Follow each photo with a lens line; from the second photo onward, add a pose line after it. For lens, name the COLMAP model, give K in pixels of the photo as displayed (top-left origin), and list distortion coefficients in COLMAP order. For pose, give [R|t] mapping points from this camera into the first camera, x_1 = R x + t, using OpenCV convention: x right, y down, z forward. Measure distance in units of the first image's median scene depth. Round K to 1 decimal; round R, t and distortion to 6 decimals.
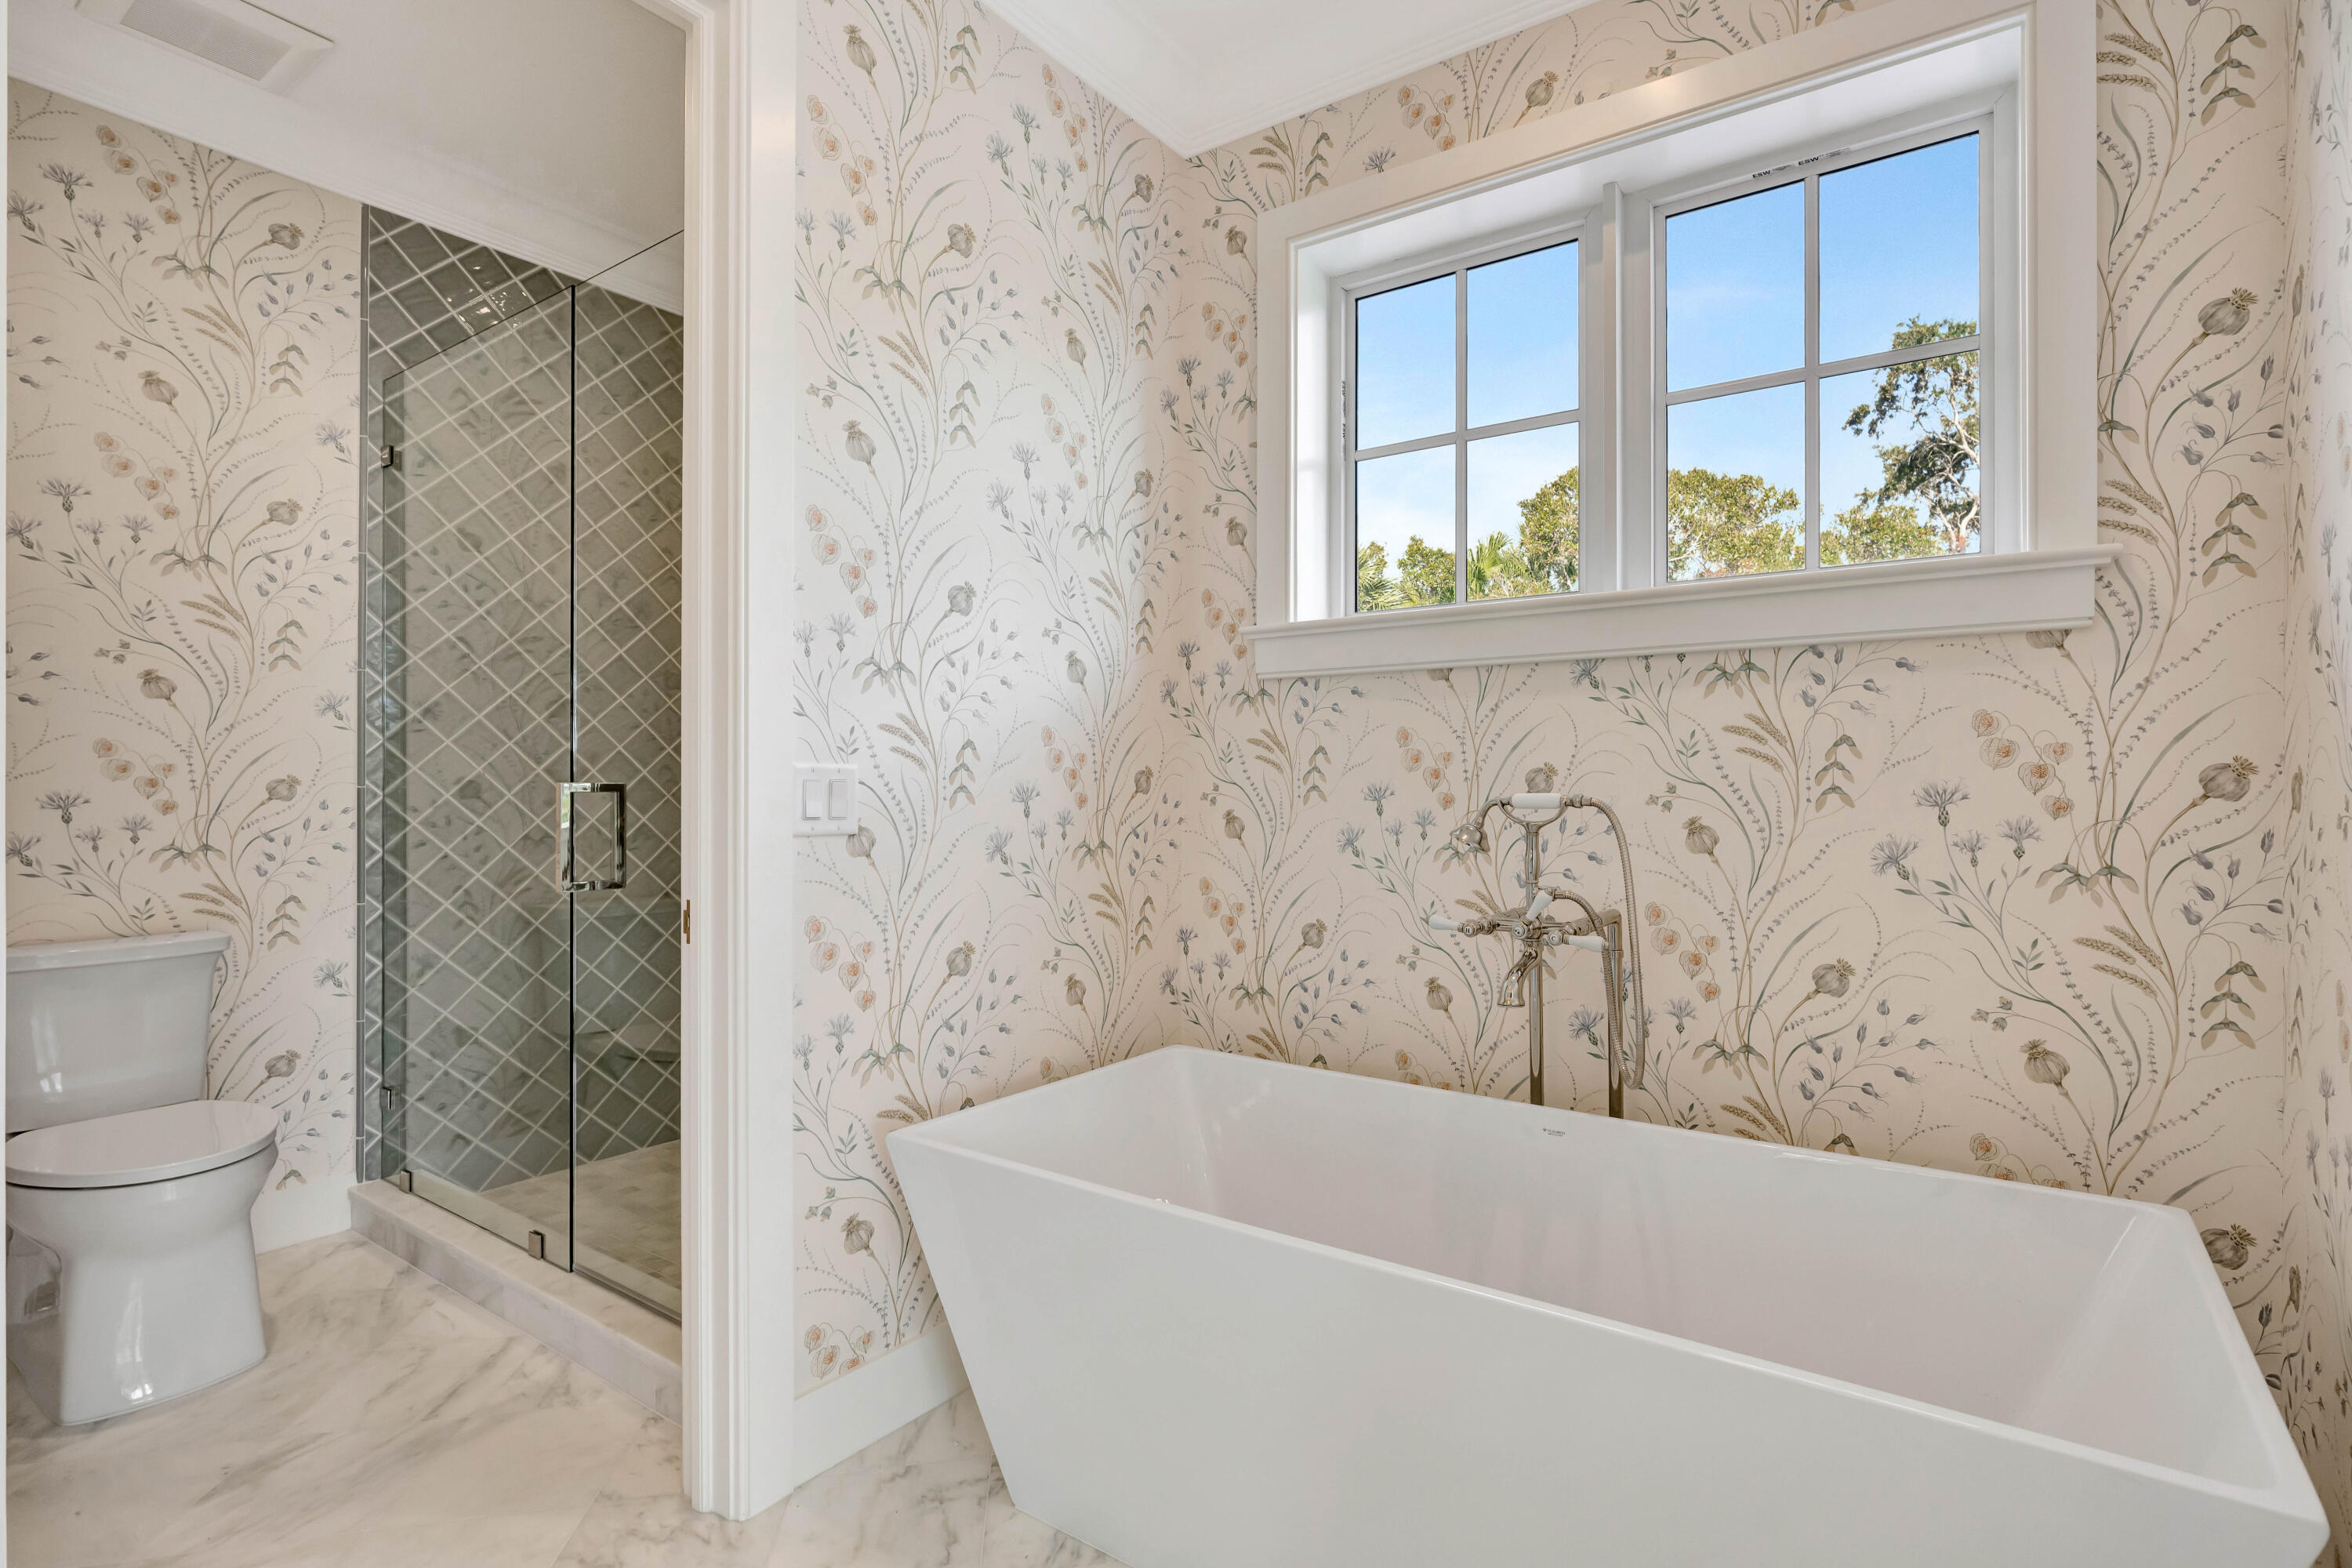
lens RADIAL K [[1086.9, 0, 1306.4], [0, 1086.9, 788.2], [0, 0, 1]] dist [-0.019212, 0.007715]
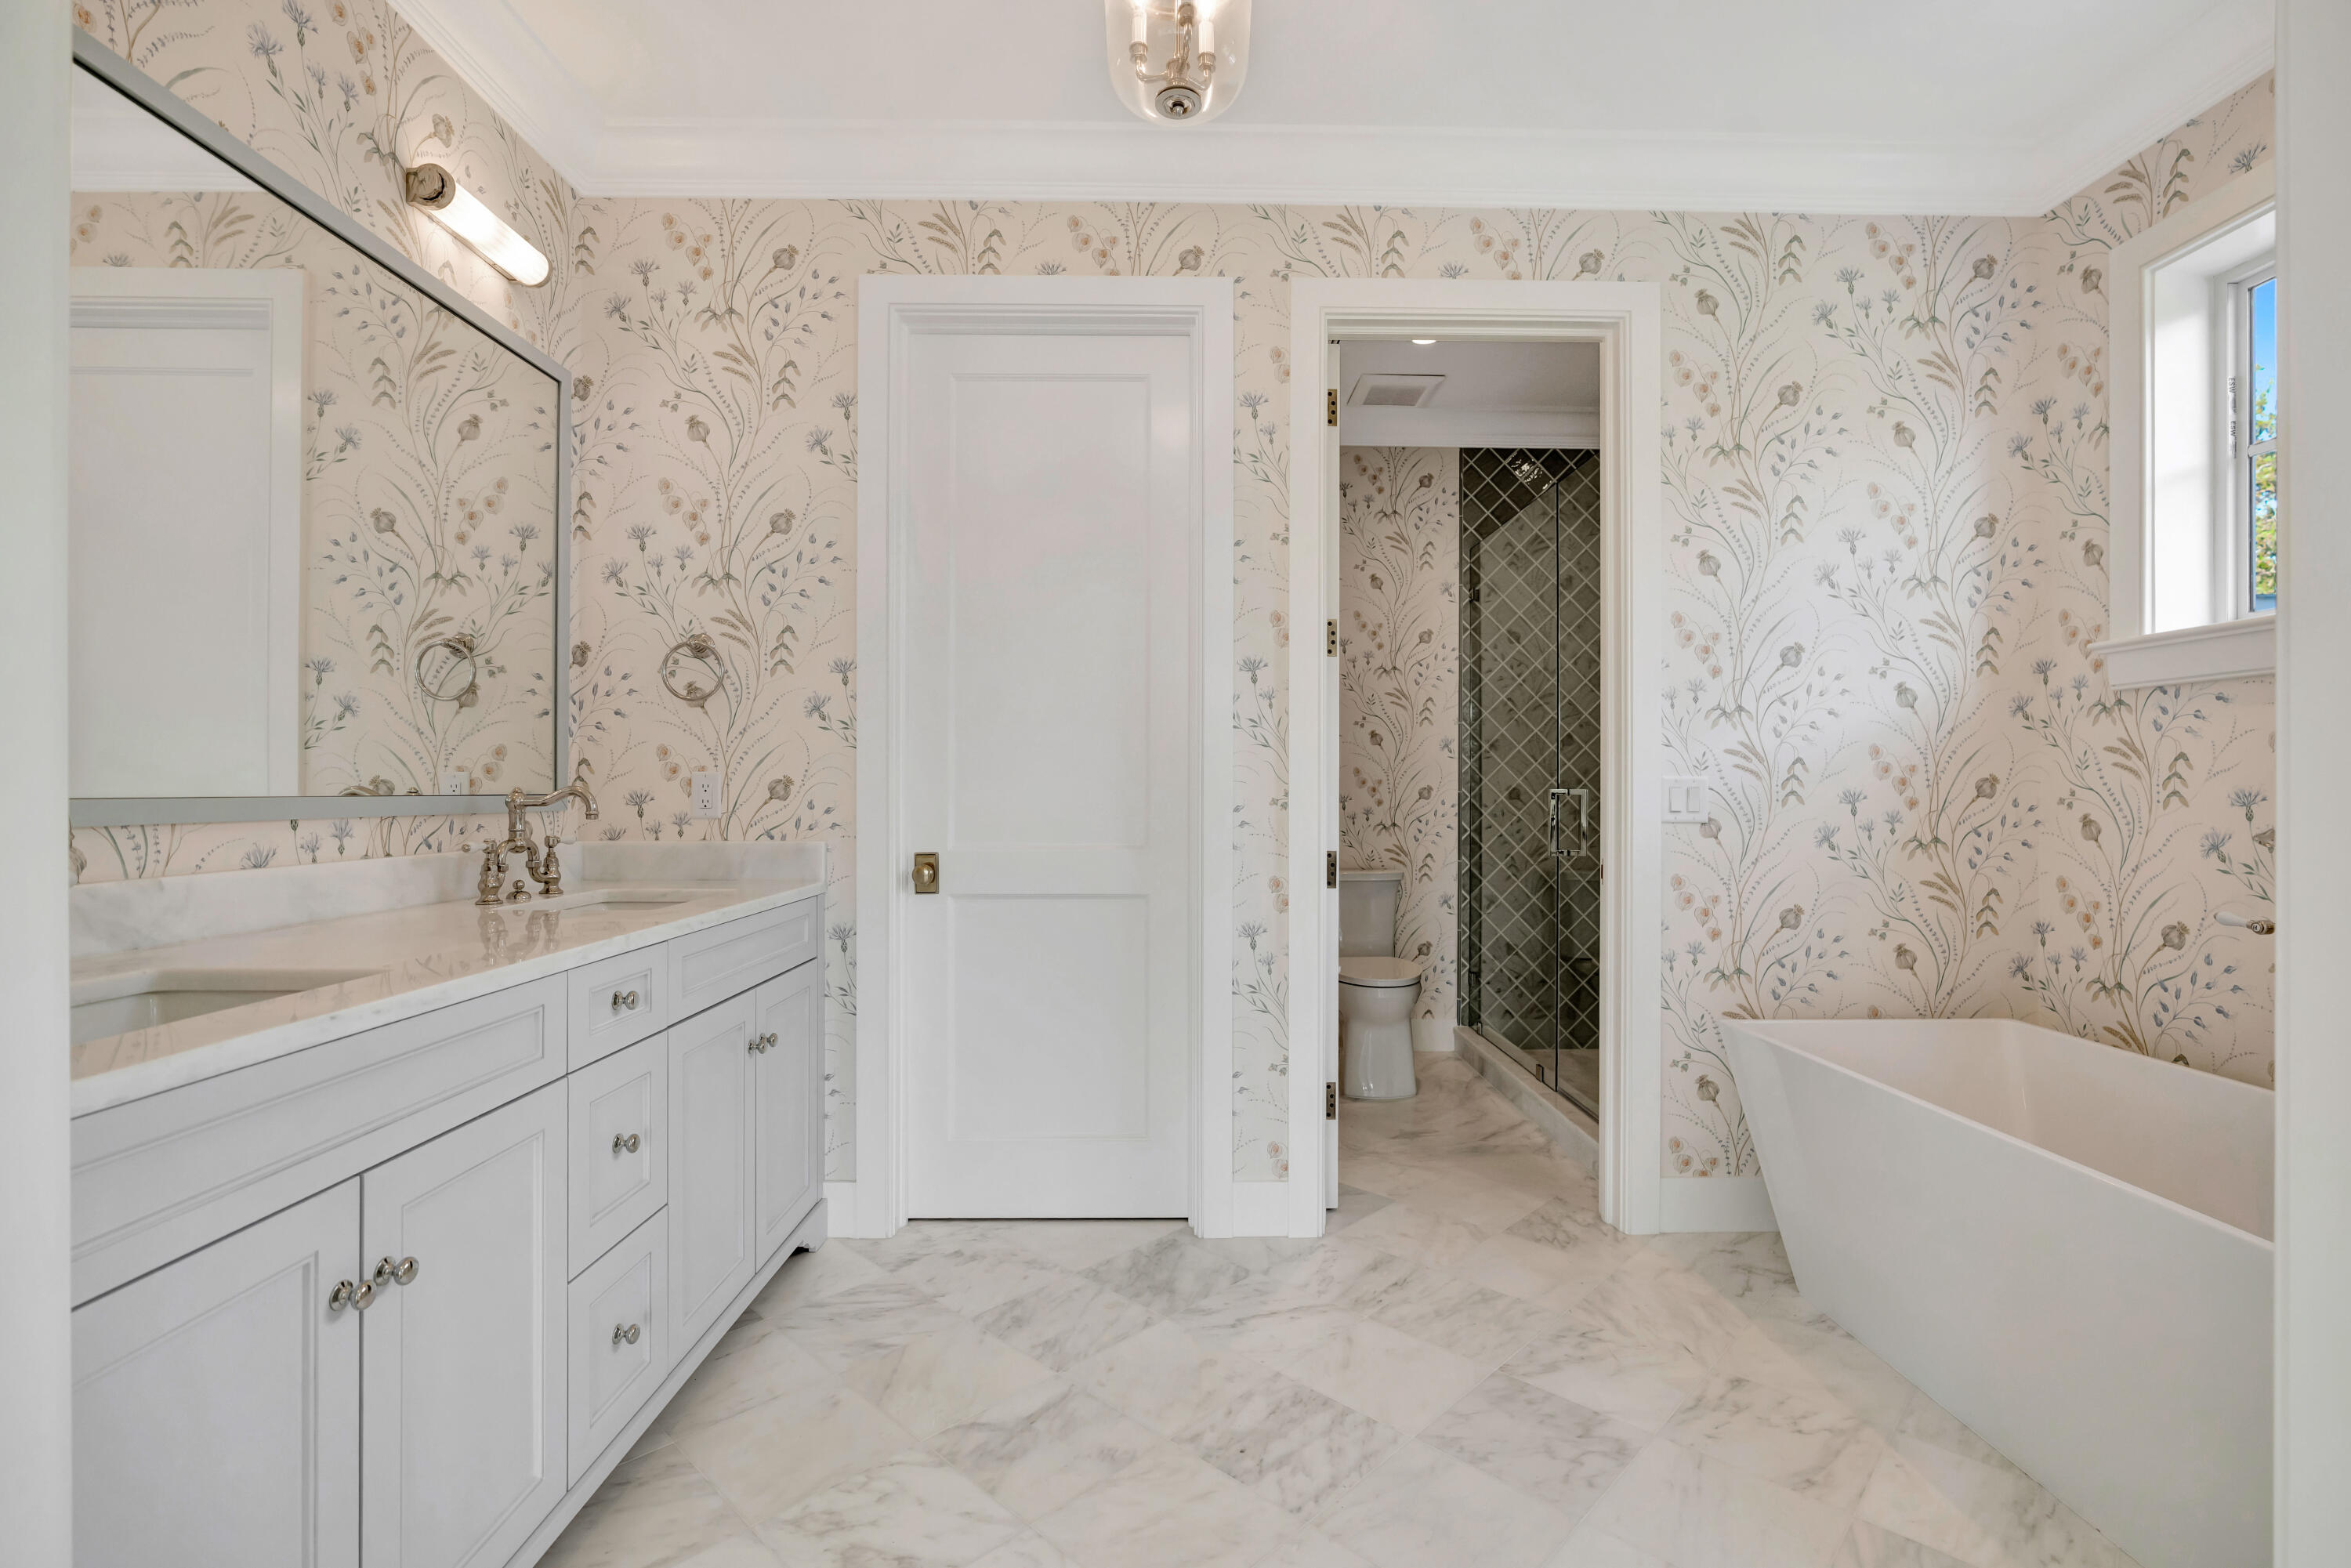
lens RADIAL K [[1046.9, 0, 1183.1], [0, 1046.9, 781.8], [0, 0, 1]] dist [-0.013489, 0.006225]
pose [[0.545674, -0.007282, -0.837966, 0.309477], [-0.003305, 0.999936, -0.010841, 0.002598], [0.837991, 0.008685, 0.545614, -0.310124]]
